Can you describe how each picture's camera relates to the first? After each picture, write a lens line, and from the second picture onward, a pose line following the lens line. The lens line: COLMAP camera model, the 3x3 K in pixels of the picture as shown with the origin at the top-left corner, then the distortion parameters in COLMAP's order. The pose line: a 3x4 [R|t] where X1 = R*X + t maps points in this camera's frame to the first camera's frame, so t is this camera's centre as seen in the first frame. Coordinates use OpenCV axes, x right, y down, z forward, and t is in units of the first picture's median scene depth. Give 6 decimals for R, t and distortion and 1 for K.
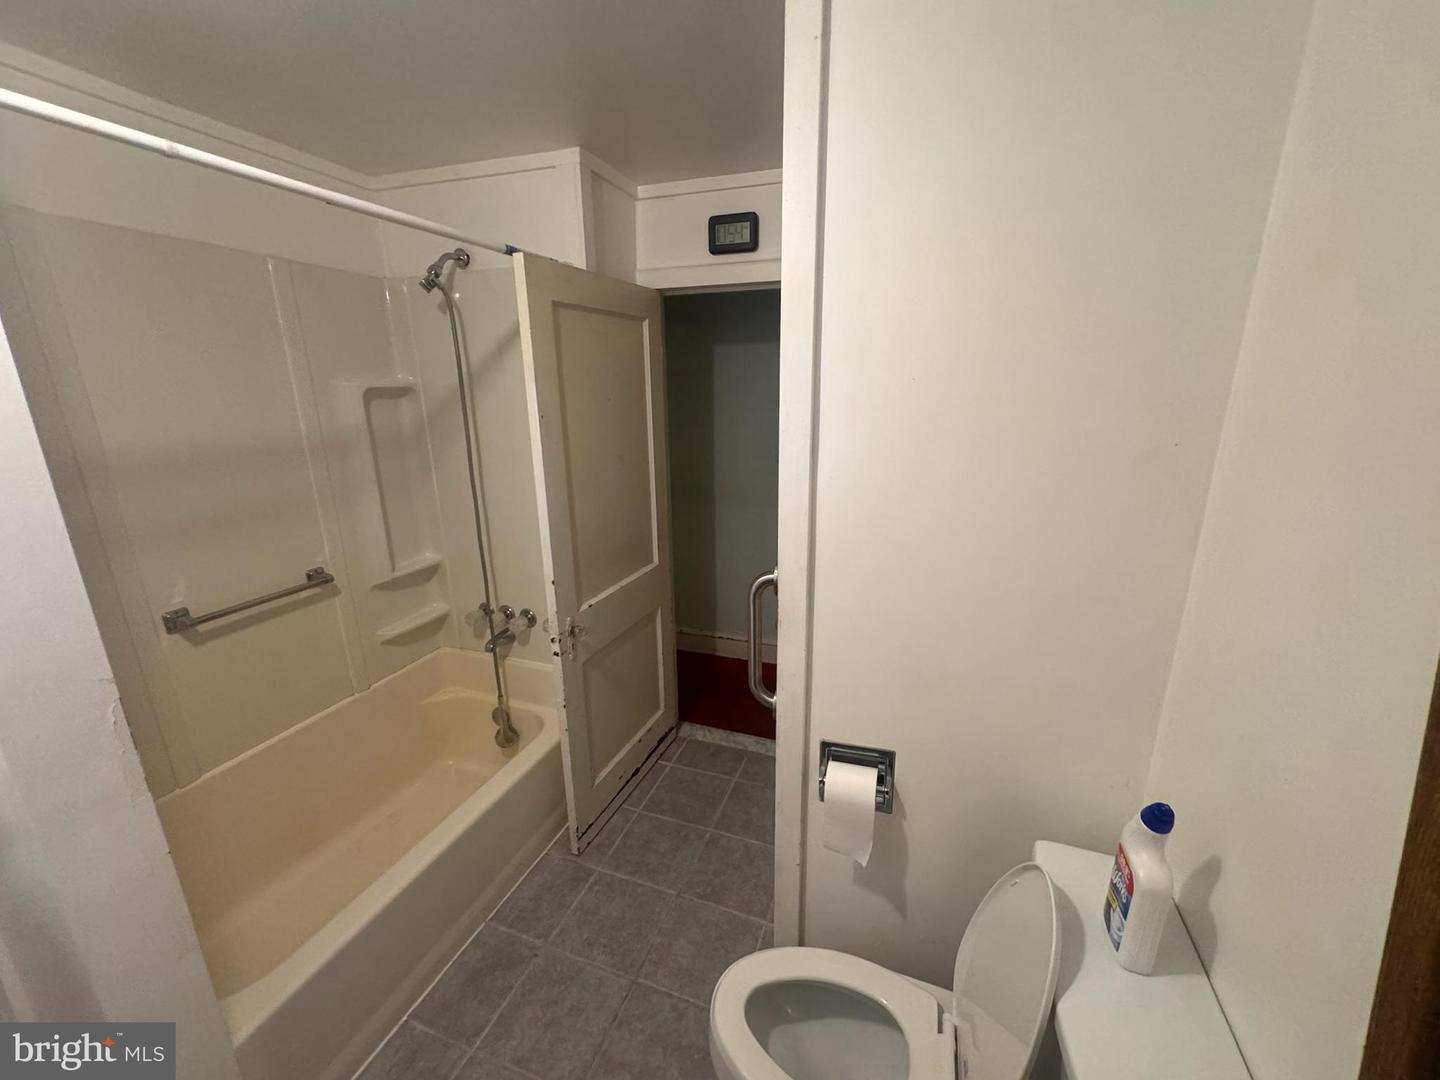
lens RADIAL K [[574.7, 0, 720.0], [0, 574.7, 540.0], [0, 0, 1]] dist [0.000383, 0.000004]
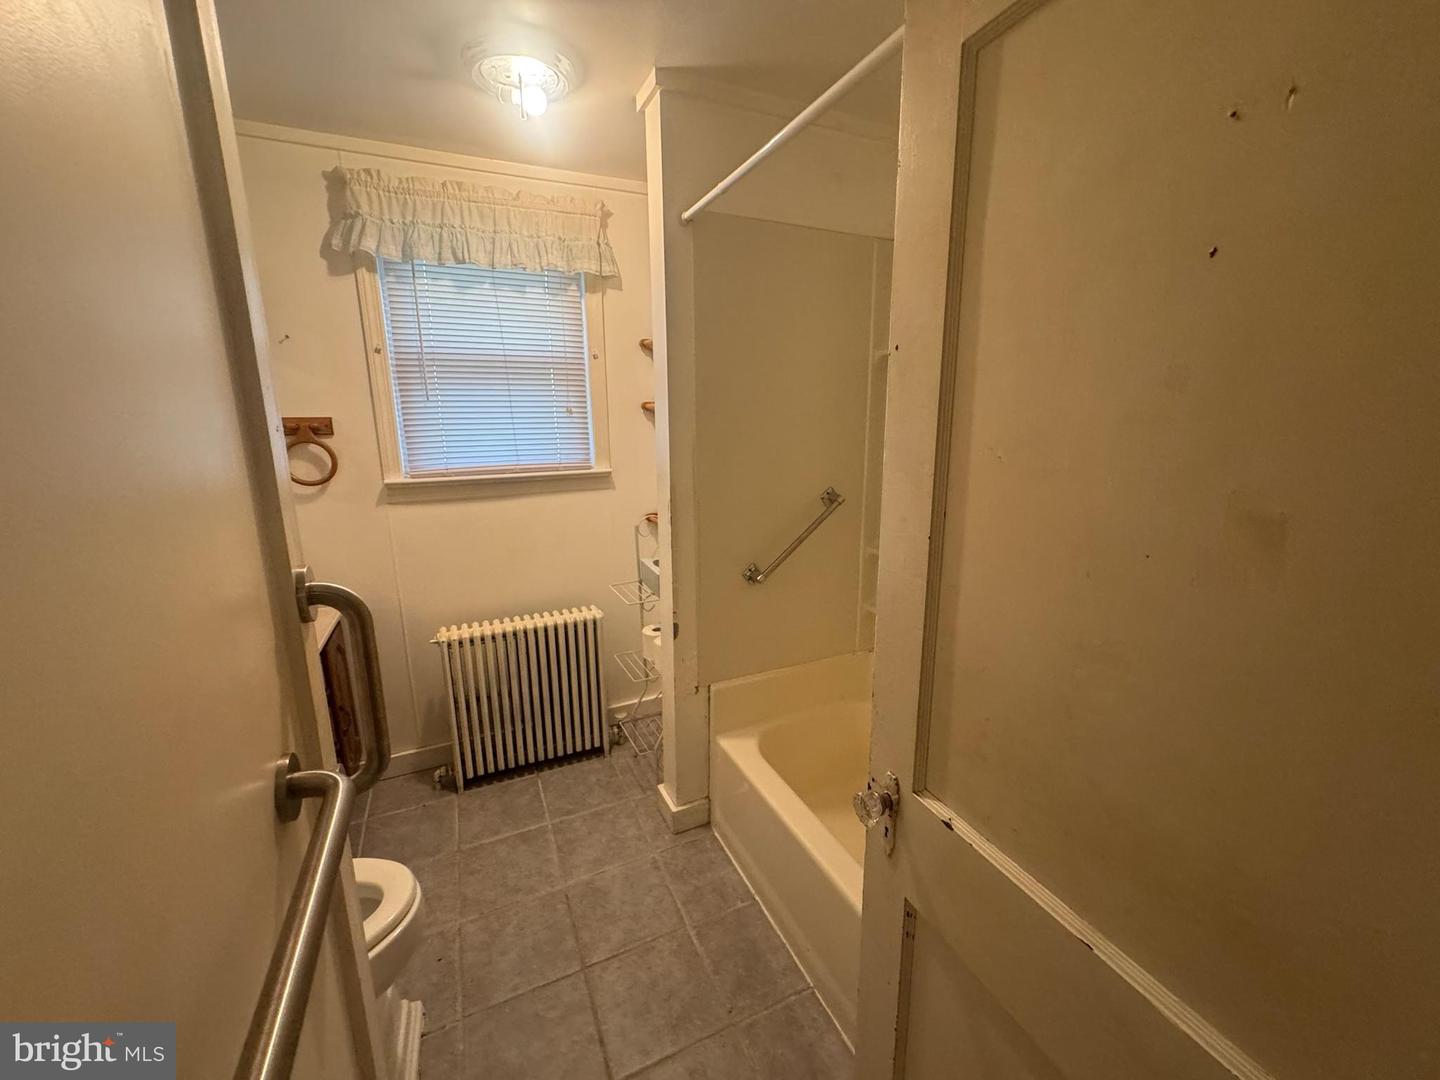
lens RADIAL K [[574.7, 0, 720.0], [0, 574.7, 540.0], [0, 0, 1]] dist [0.000383, 0.000004]
pose [[-0.696693, 0.179482, -0.694554, 0.155911], [-0.173386, 0.897361, 0.405809, -0.238582], [0.696101, 0.403150, -0.594065, 1.236486]]
